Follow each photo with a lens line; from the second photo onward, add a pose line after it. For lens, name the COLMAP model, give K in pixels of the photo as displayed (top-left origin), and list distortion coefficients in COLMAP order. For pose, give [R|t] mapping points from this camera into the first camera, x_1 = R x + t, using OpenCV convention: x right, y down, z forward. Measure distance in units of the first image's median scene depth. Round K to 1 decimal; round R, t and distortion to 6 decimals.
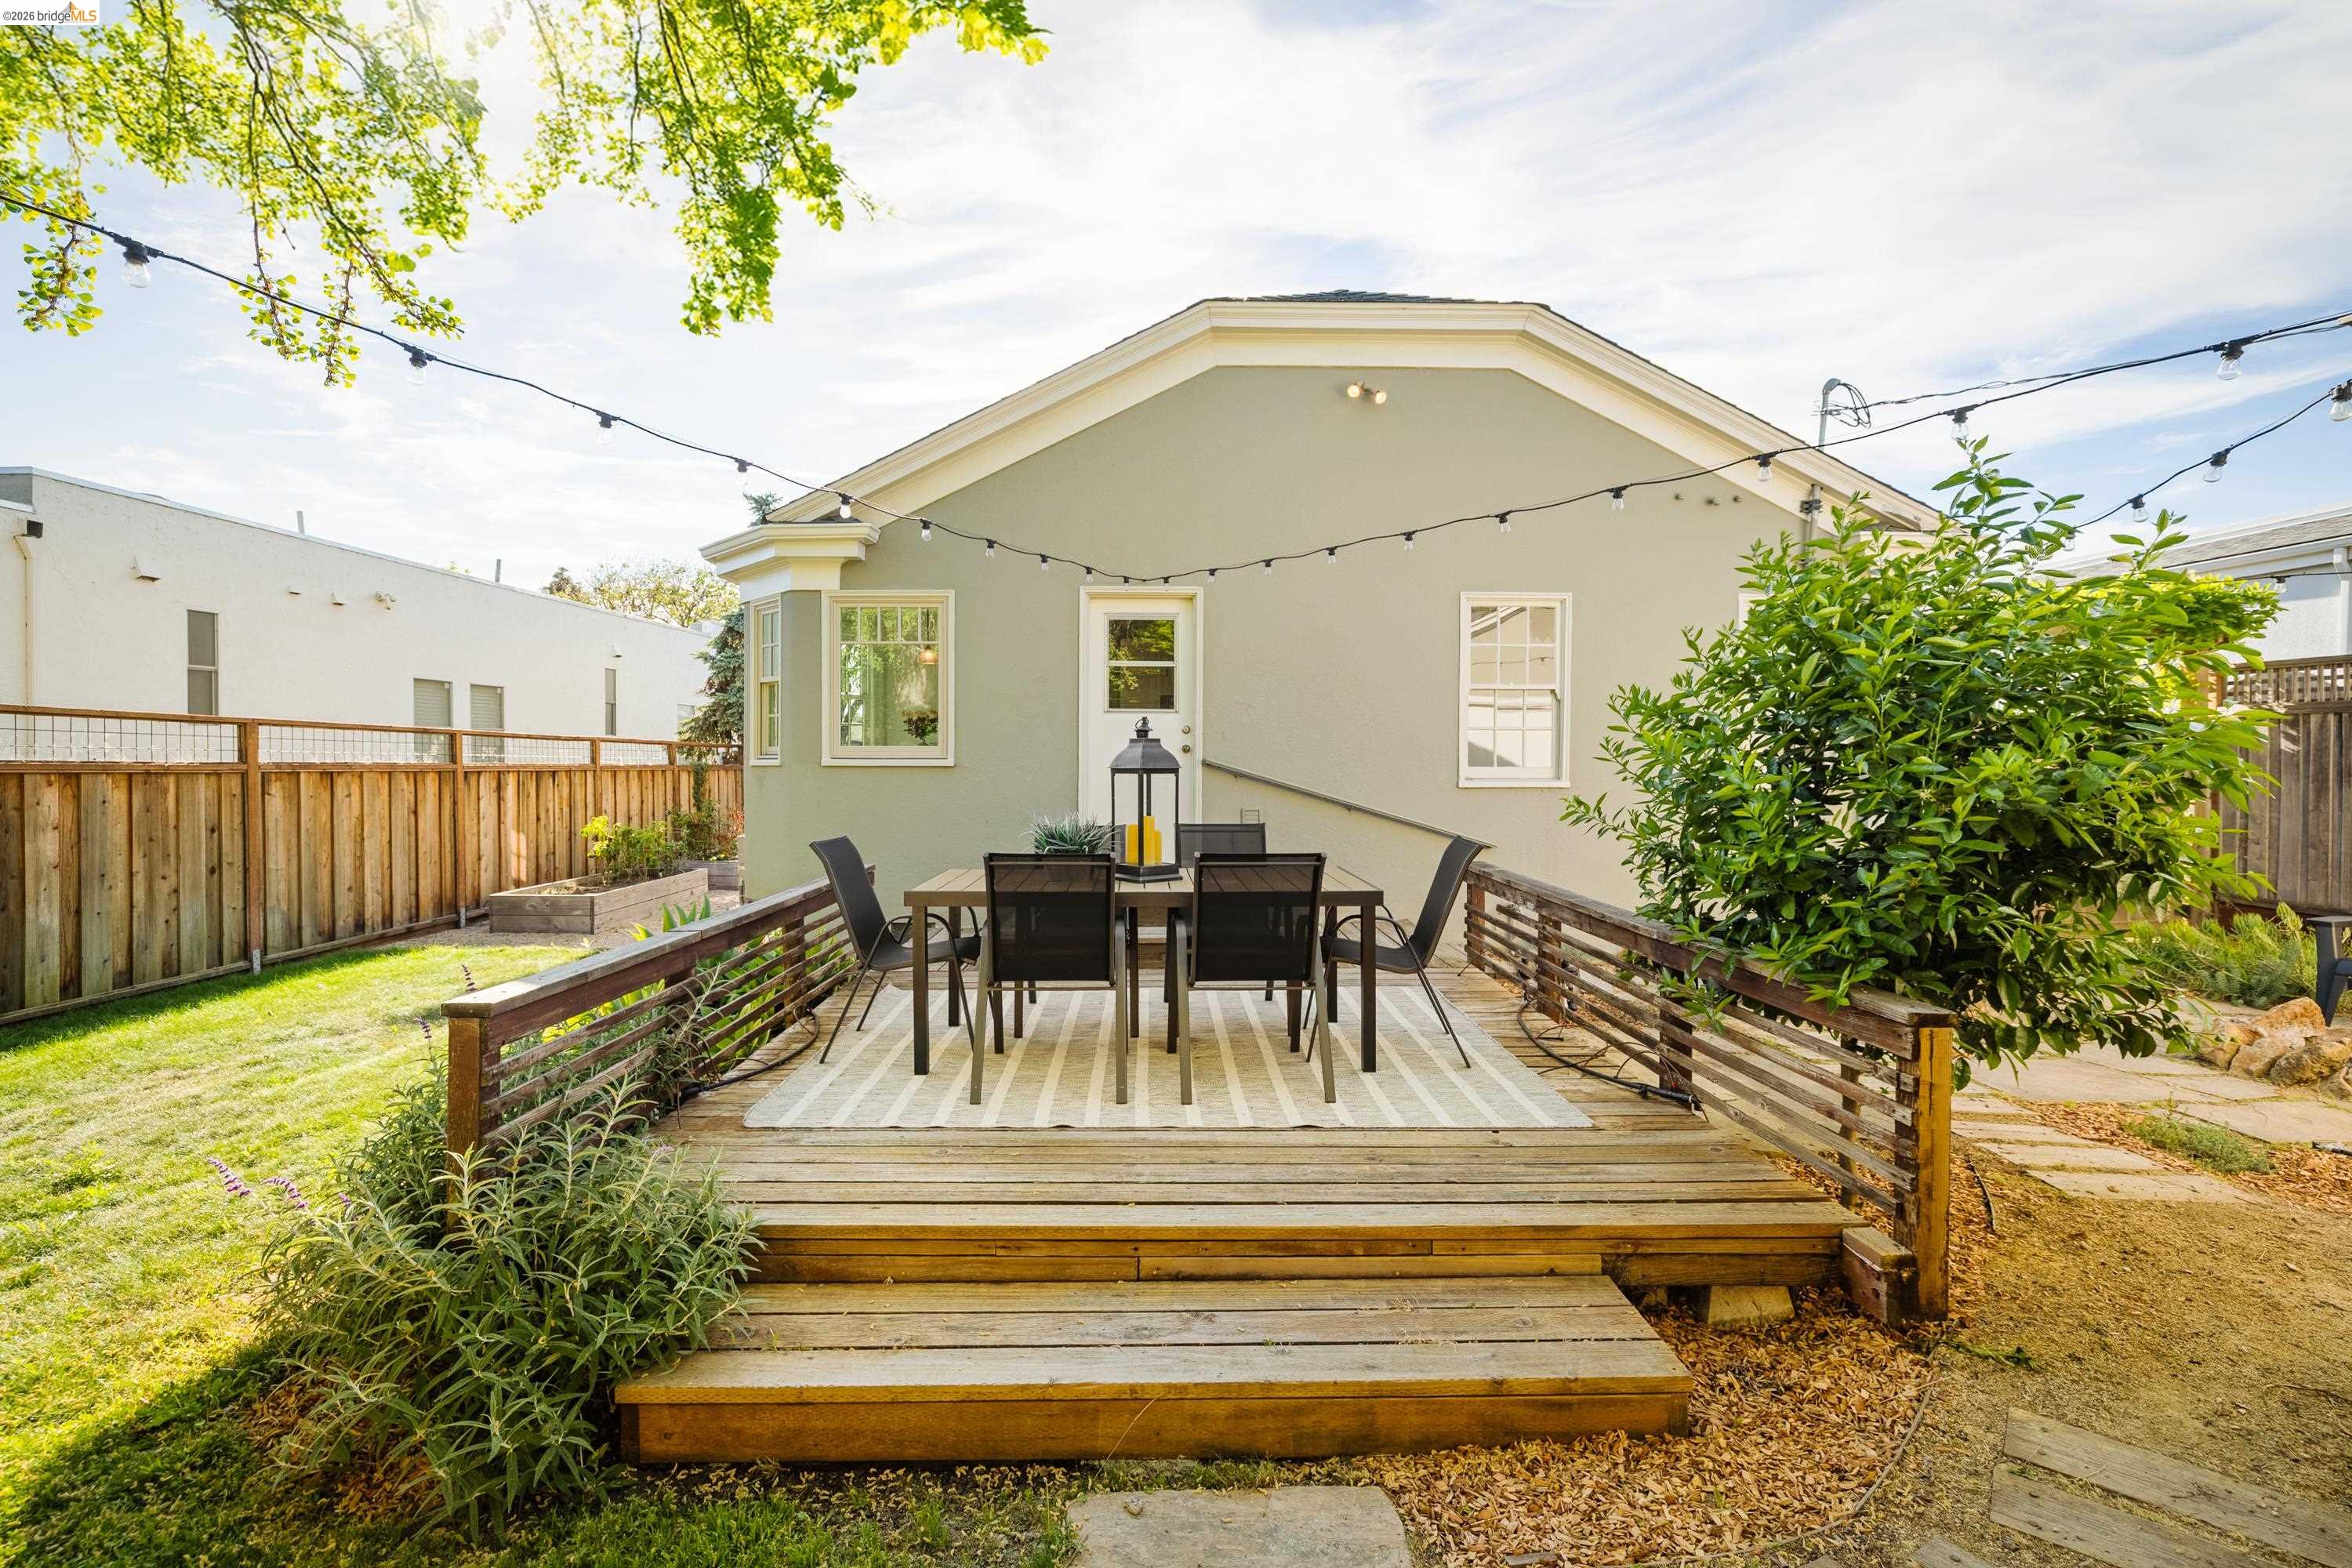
lens RADIAL K [[1021.9, 0, 1171.6], [0, 1021.9, 753.9], [0, 0, 1]] dist [-0.003628, 0.000269]
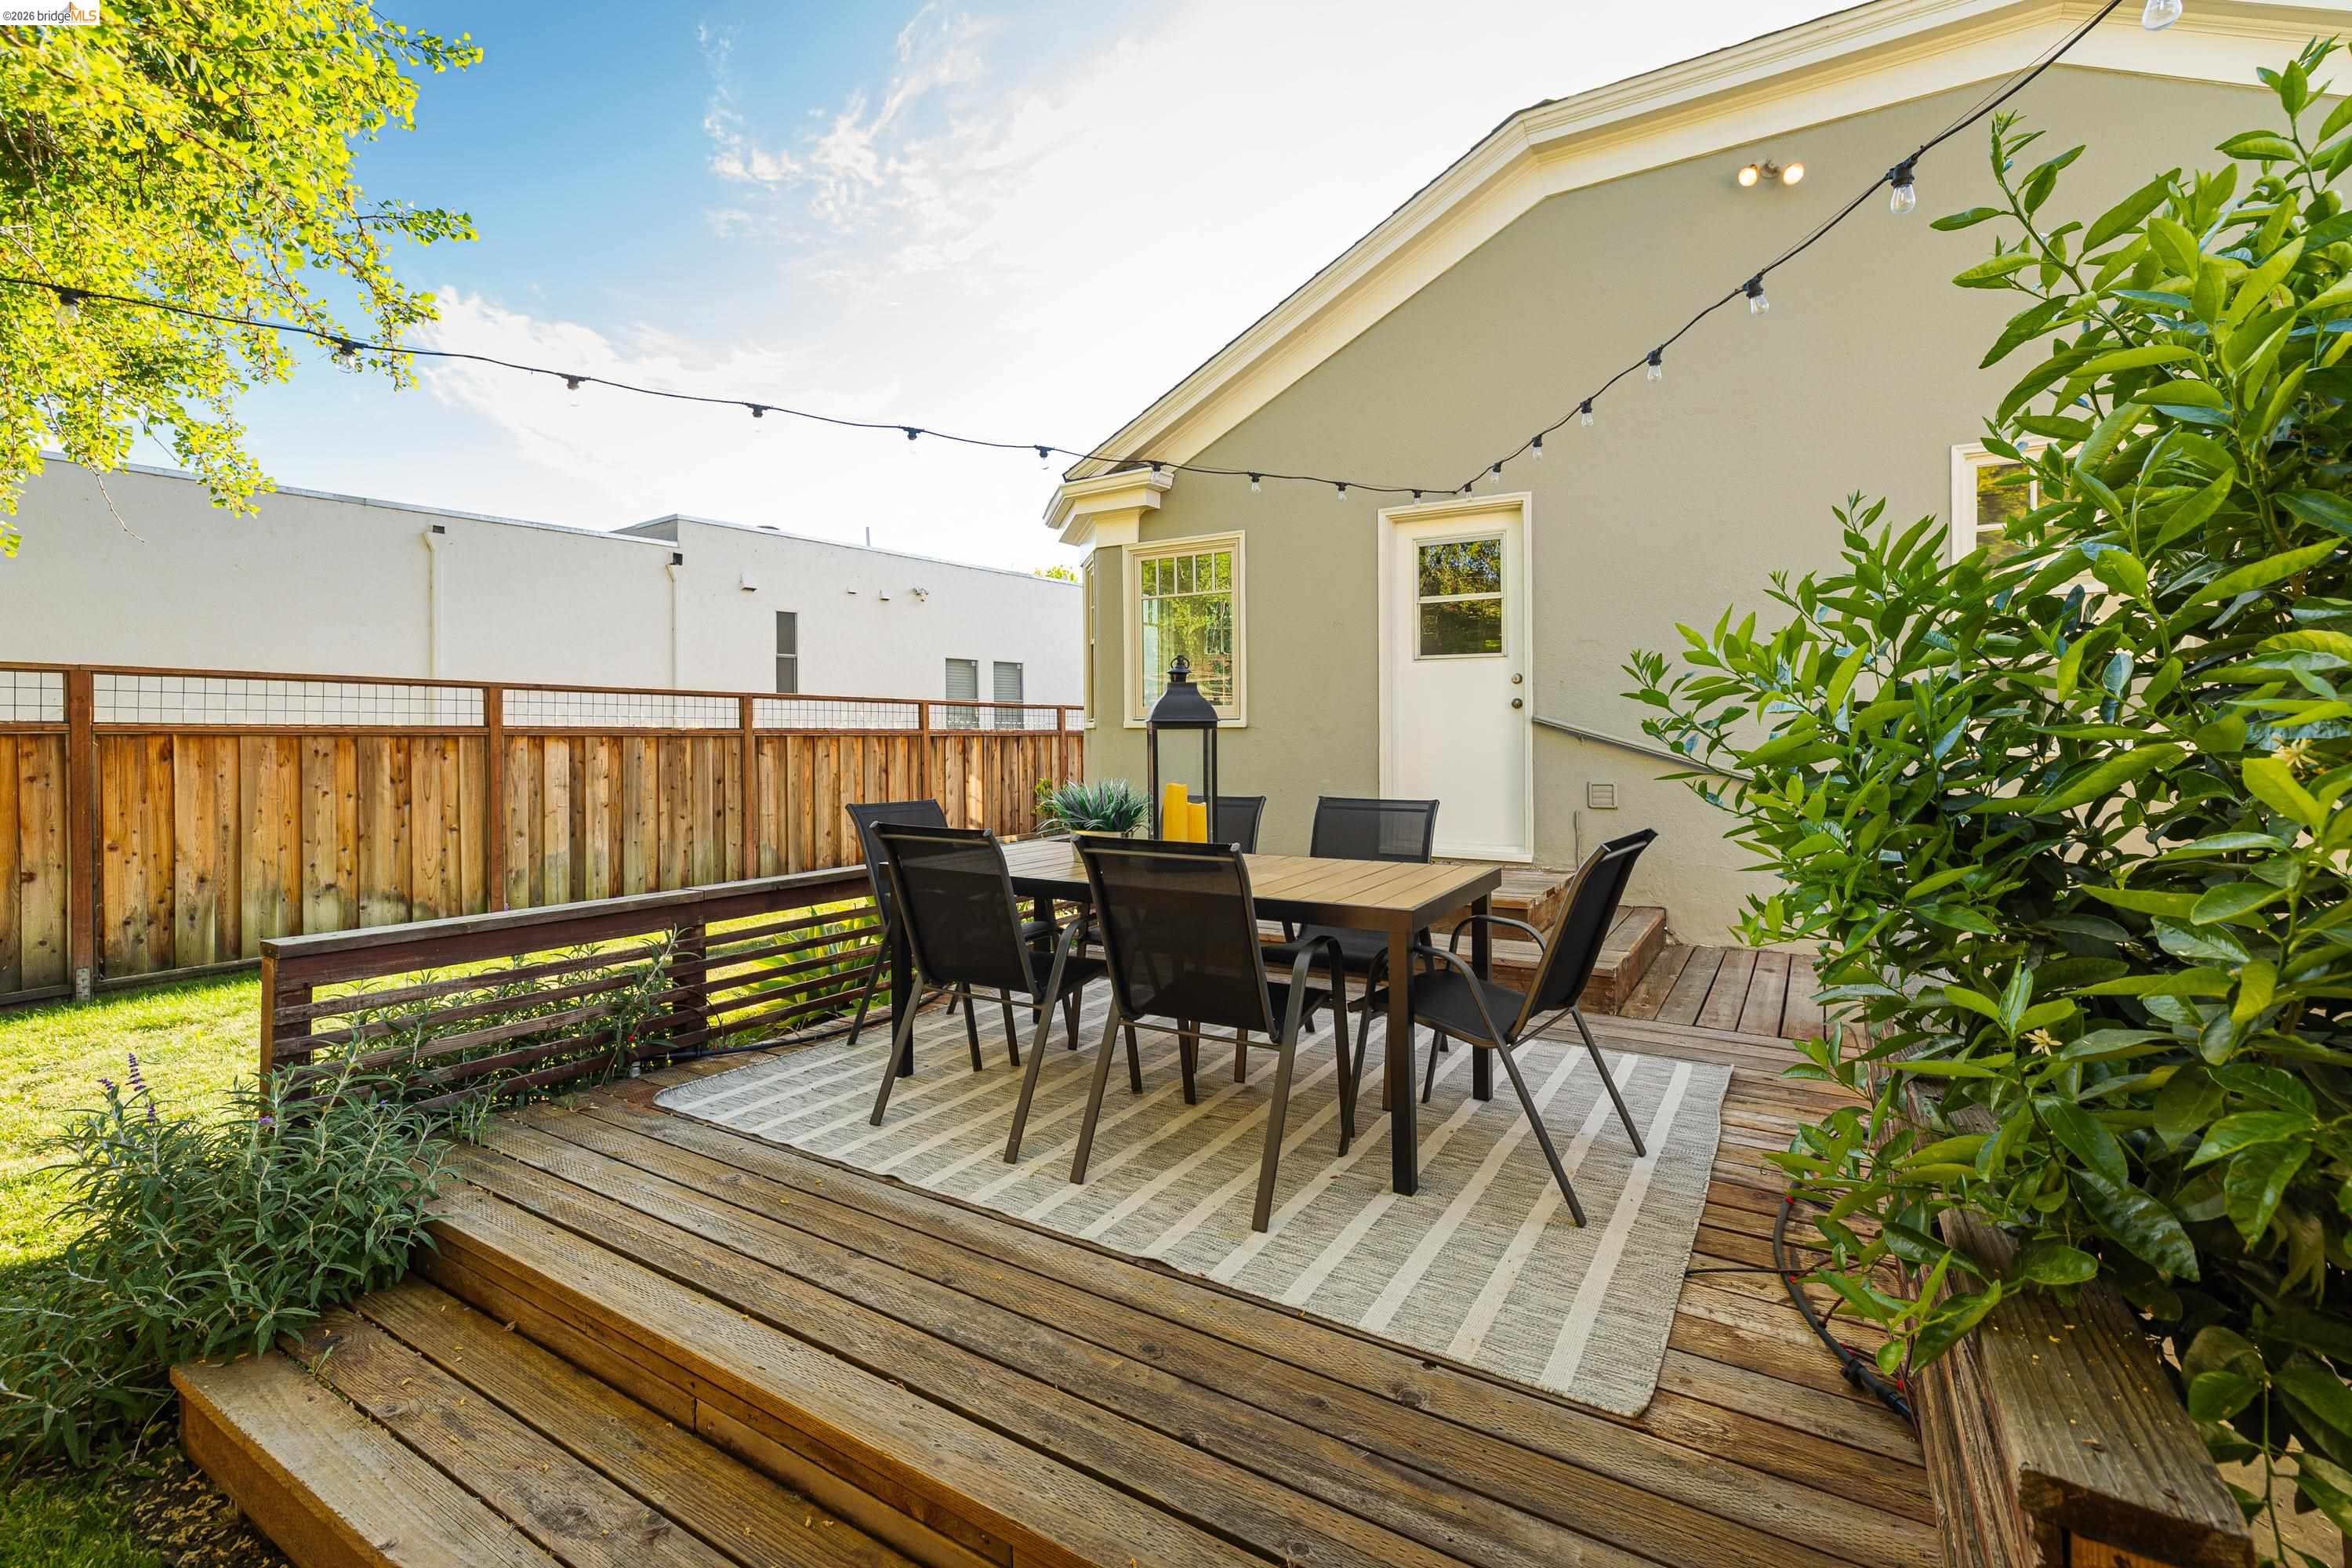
lens RADIAL K [[1050.2, 0, 1173.8], [0, 1050.2, 711.3], [0, 0, 1]] dist [0.010164, 0.000189]
pose [[0.840774, -0.014553, -0.541191, 0.230224], [0.008619, 0.999872, -0.013497, 0.009480], [0.541318, 0.006683, 0.840791, 0.196514]]
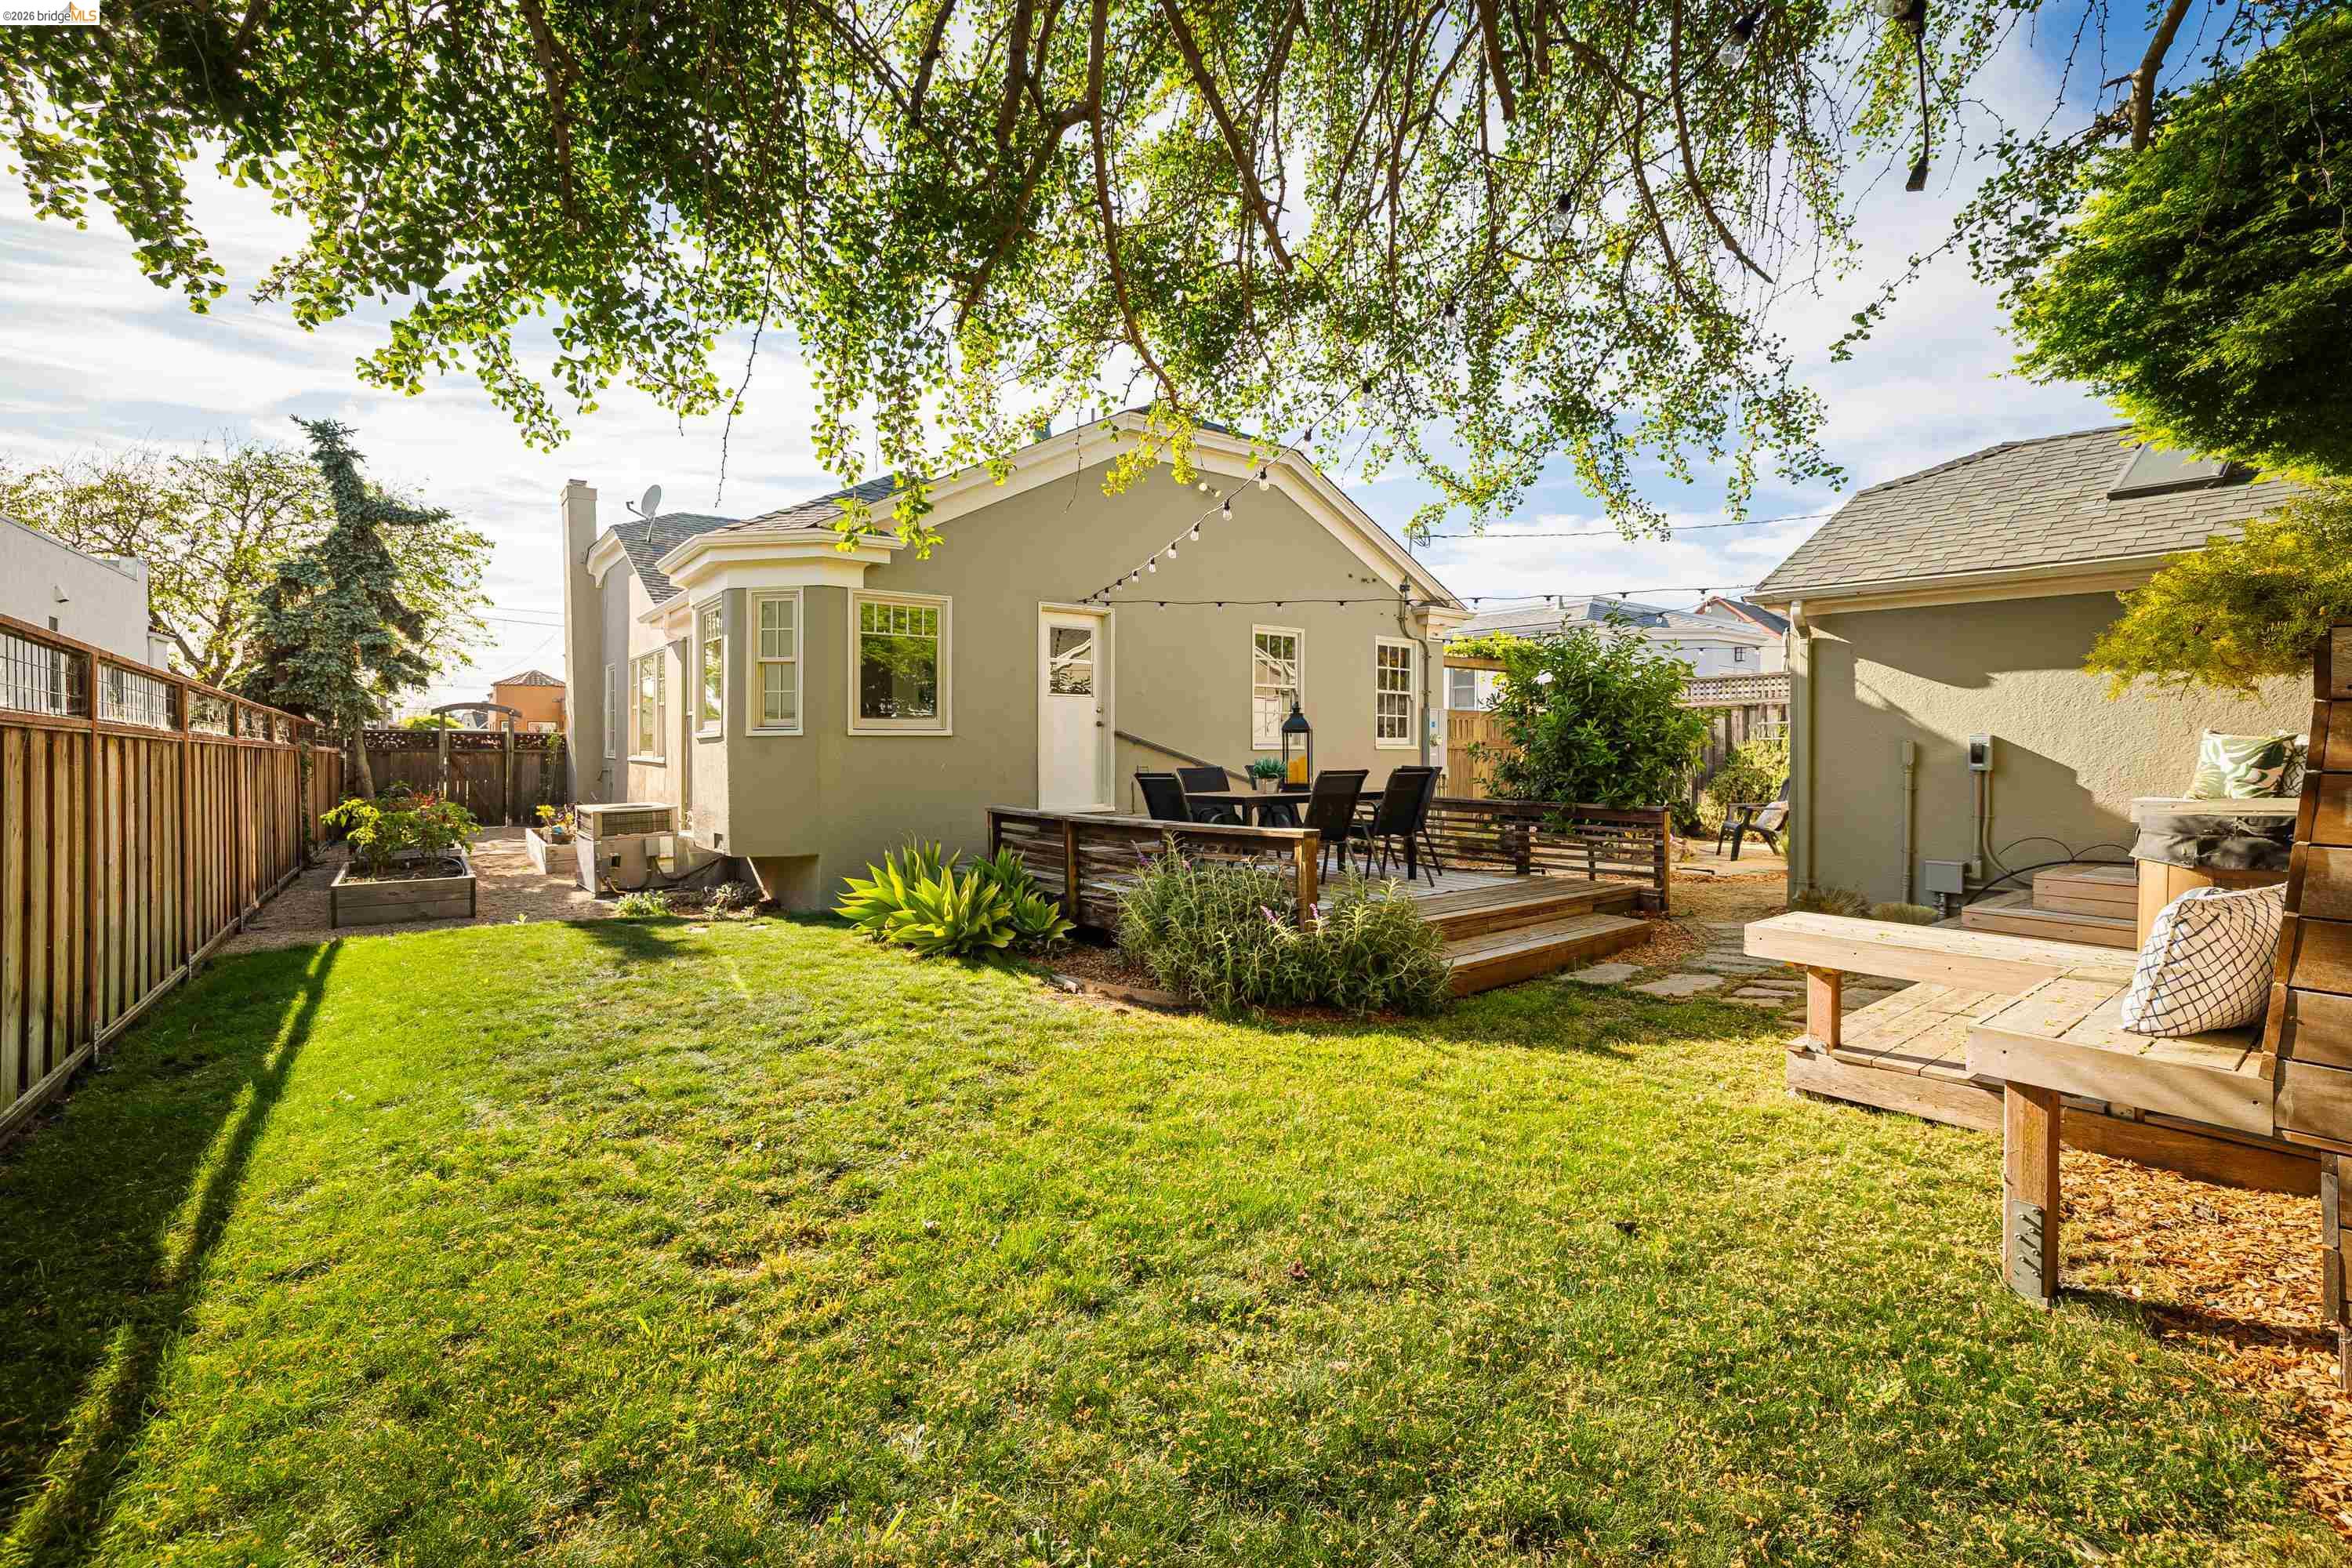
lens RADIAL K [[1021.9, 0, 1171.6], [0, 1021.9, 753.9], [0, 0, 1]] dist [-0.003628, 0.000269]
pose [[0.804274, -0.010769, 0.594161, -0.748947], [0.005256, 0.999926, 0.011010, 0.021818], [-0.594236, -0.005732, 0.804271, -0.181815]]
